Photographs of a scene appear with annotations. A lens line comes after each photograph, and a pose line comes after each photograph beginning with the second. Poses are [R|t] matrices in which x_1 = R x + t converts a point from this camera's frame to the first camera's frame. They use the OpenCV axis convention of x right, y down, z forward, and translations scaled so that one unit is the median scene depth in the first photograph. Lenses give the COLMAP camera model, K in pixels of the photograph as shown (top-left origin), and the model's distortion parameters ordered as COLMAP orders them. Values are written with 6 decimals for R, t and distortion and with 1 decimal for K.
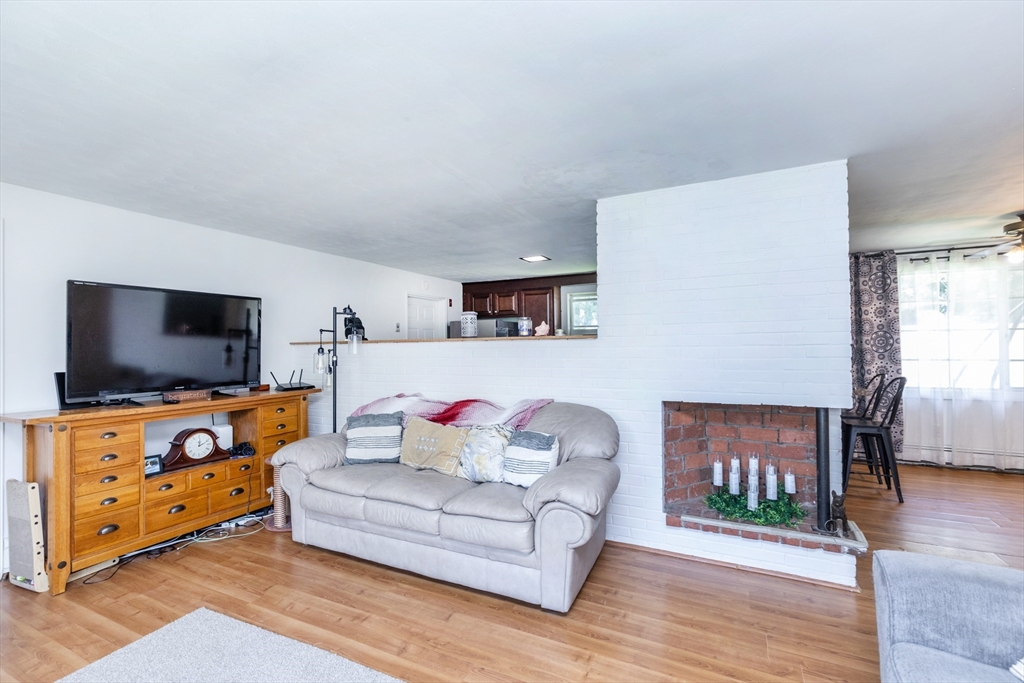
lens RADIAL K [[456.1, 0, 519.1], [0, 456.1, 342.2], [0, 0, 1]] dist [0.003403, -0.000334]
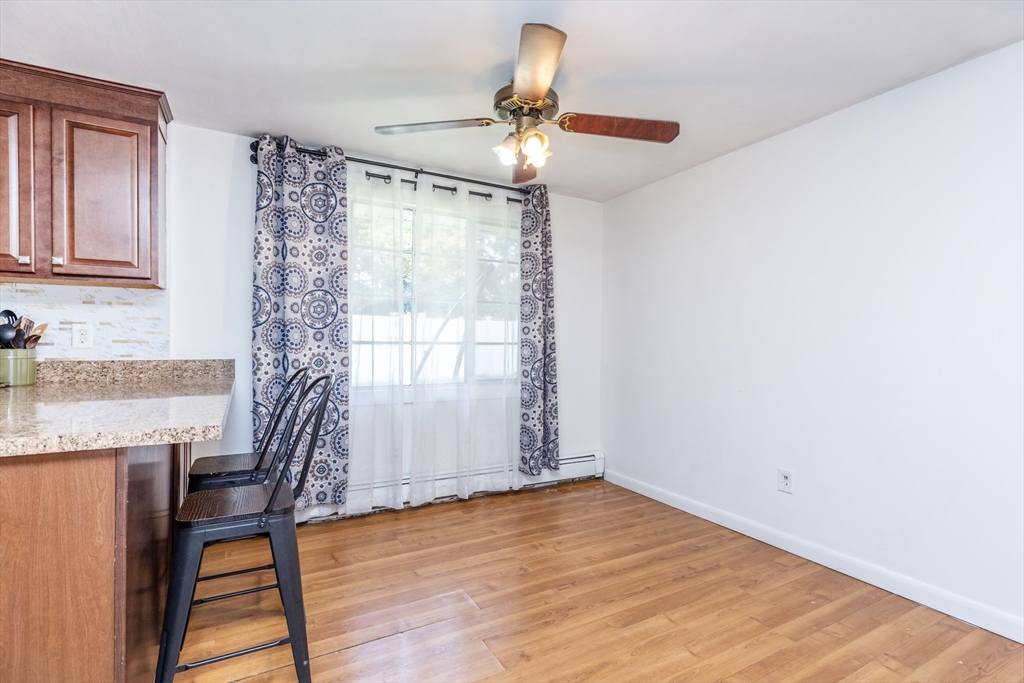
lens RADIAL K [[459.8, 0, 541.6], [0, 459.8, 341.9], [0, 0, 1]] dist [0.001681, -0.000234]
pose [[0.556224, 0.007845, 0.830995, 0.480622], [-0.025831, 0.999635, 0.007853, 0.027589], [-0.830631, -0.025833, 0.556224, 0.466147]]
